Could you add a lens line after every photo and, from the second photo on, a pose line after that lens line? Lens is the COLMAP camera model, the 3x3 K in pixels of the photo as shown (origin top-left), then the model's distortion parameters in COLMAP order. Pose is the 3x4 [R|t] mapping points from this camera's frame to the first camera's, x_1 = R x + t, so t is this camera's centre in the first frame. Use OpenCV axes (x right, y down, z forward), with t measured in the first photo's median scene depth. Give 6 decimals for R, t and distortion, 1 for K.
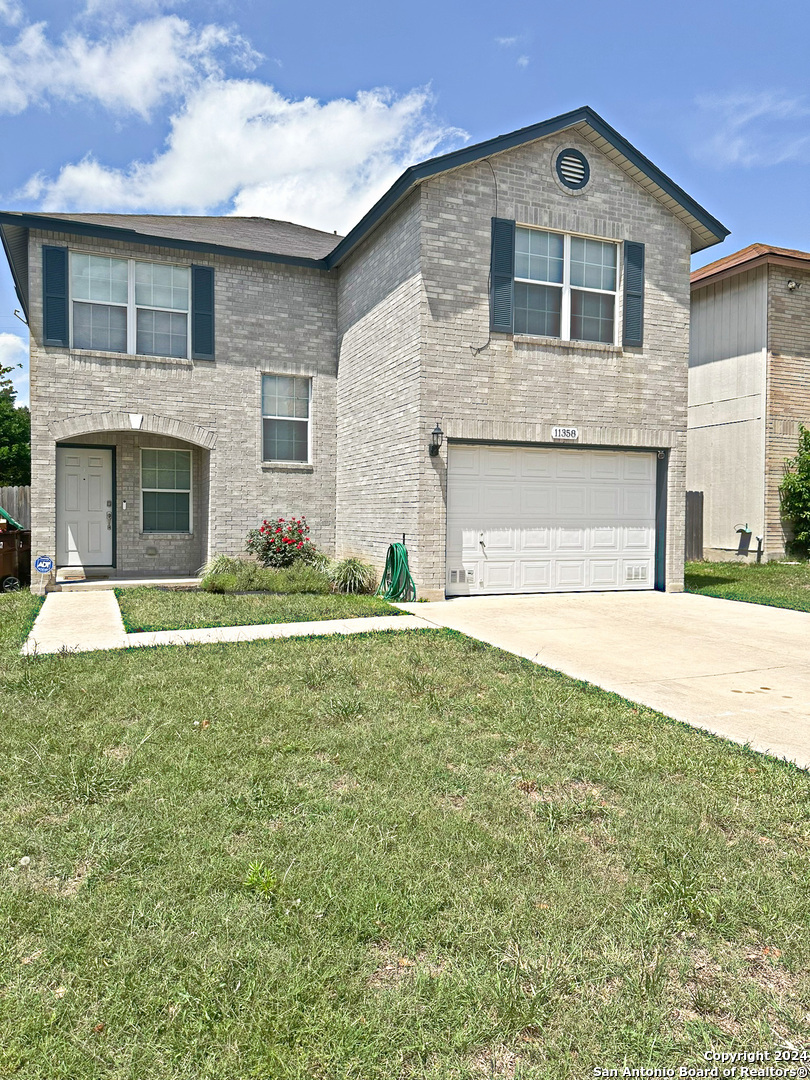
lens RADIAL K [[752.3, 0, 409.4], [0, 752.3, 545.2], [0, 0, 1]] dist [0.000675, -0.027084]
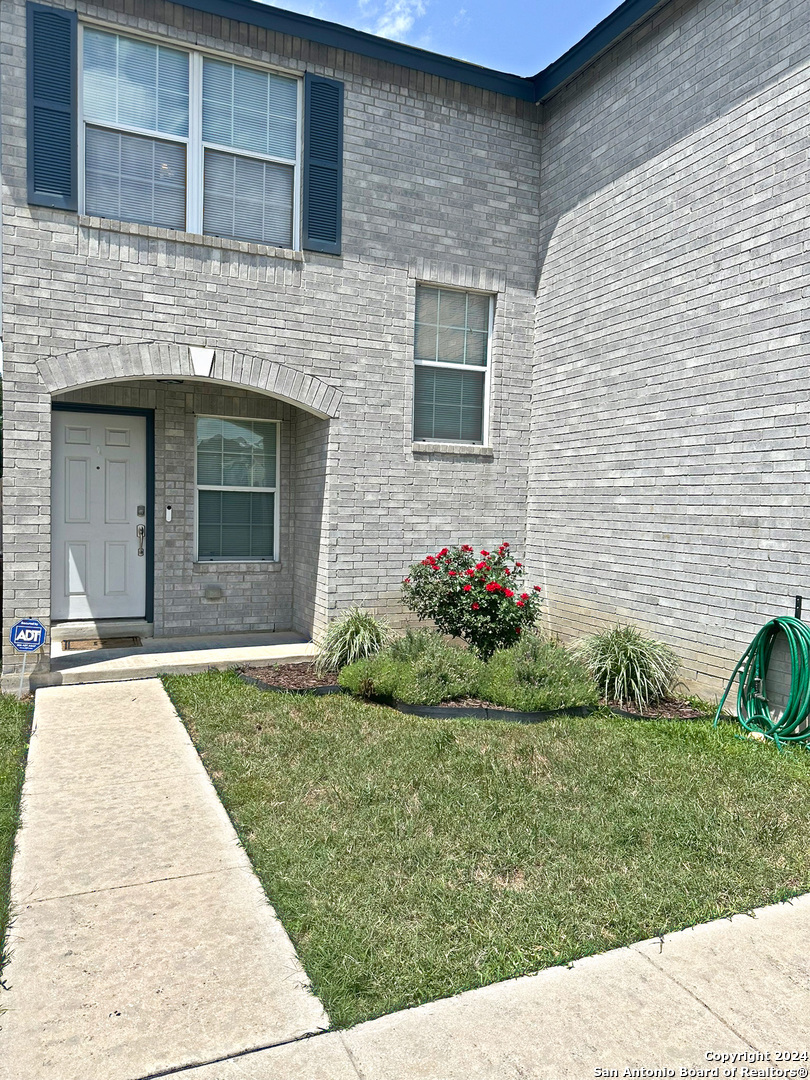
lens RADIAL K [[752.3, 0, 398.9], [0, 752.3, 540.7], [0, 0, 1]] dist [0.000675, -0.027084]
pose [[0.999926, 0.009196, 0.007952, -0.215326], [-0.009339, 0.999793, 0.018086, -0.046718], [-0.007784, -0.018159, 0.999805, 0.440300]]
